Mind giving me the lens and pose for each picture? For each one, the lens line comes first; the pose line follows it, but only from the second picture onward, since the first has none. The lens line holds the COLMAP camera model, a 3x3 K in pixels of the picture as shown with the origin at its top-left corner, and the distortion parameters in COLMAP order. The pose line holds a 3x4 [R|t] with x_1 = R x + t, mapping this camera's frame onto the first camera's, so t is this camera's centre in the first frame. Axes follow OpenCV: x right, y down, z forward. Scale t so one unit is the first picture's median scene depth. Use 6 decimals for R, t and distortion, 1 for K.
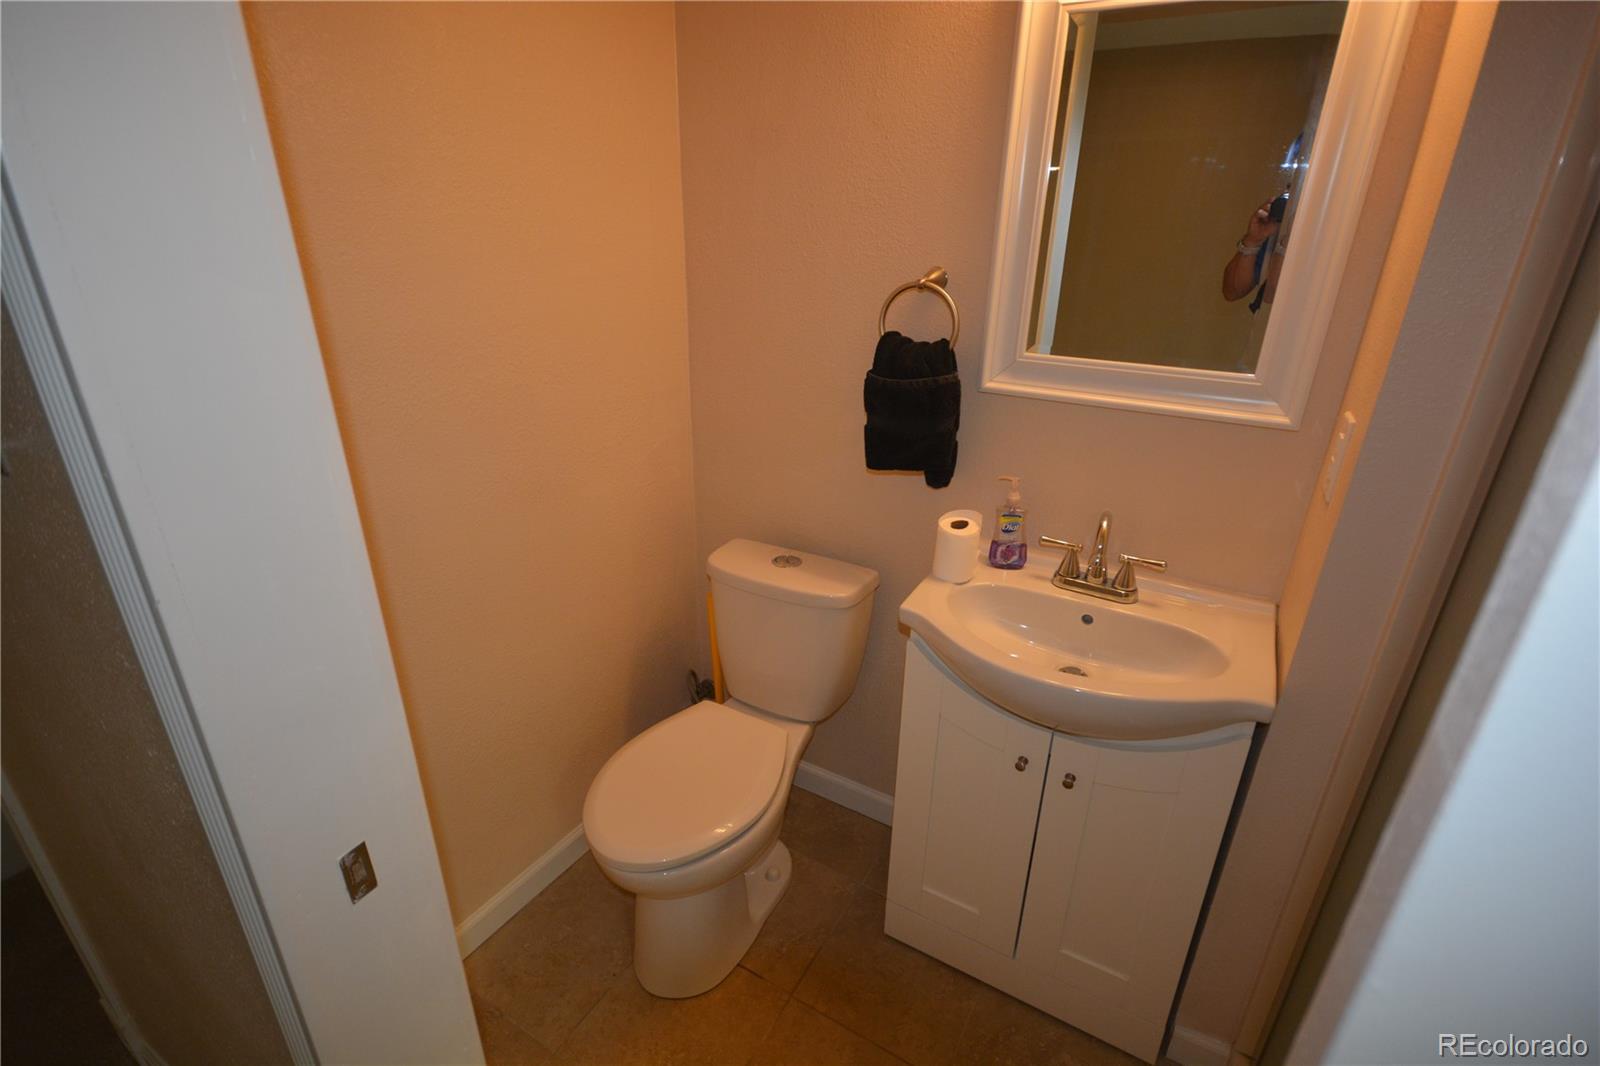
lens RADIAL K [[765.6, 0, 800.0], [0, 765.6, 533.0], [0, 0, 1]] dist [0.001000, 0.002104]
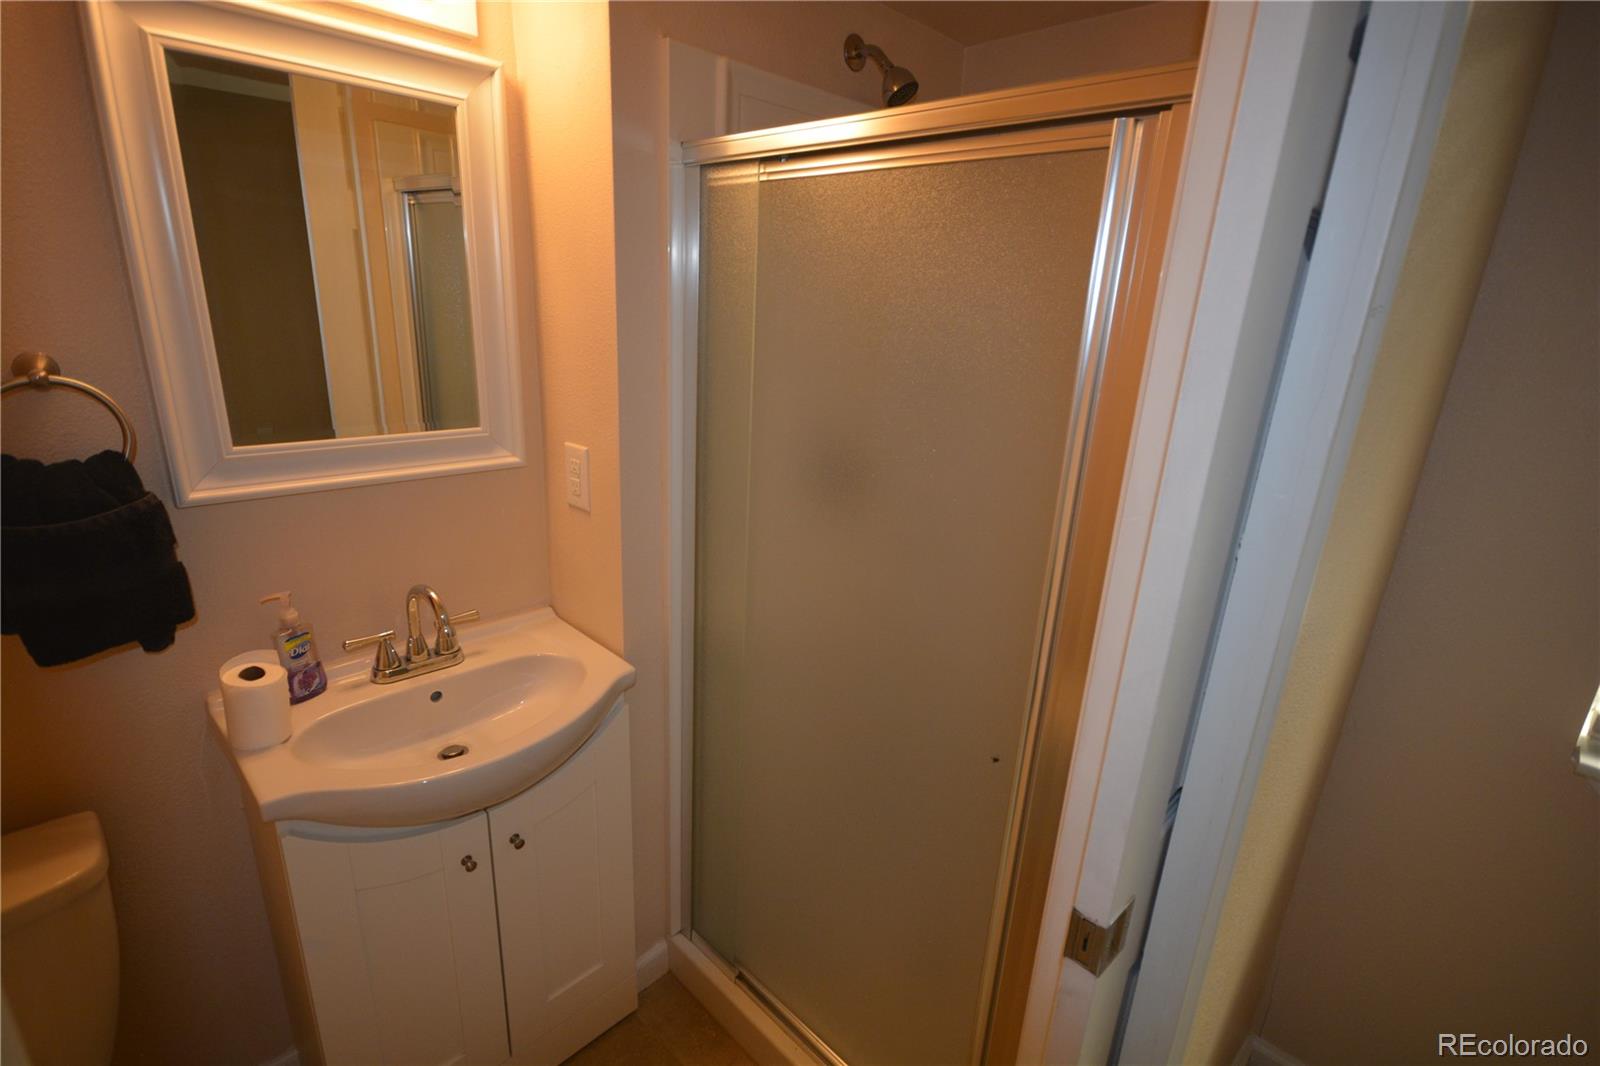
lens RADIAL K [[765.6, 0, 800.0], [0, 765.6, 533.0], [0, 0, 1]] dist [0.001000, 0.002104]
pose [[0.253573, -0.287194, 0.923699, -0.331444], [0.337244, 0.921243, 0.193850, -0.106422], [-0.906624, 0.262357, 0.330457, 0.207418]]
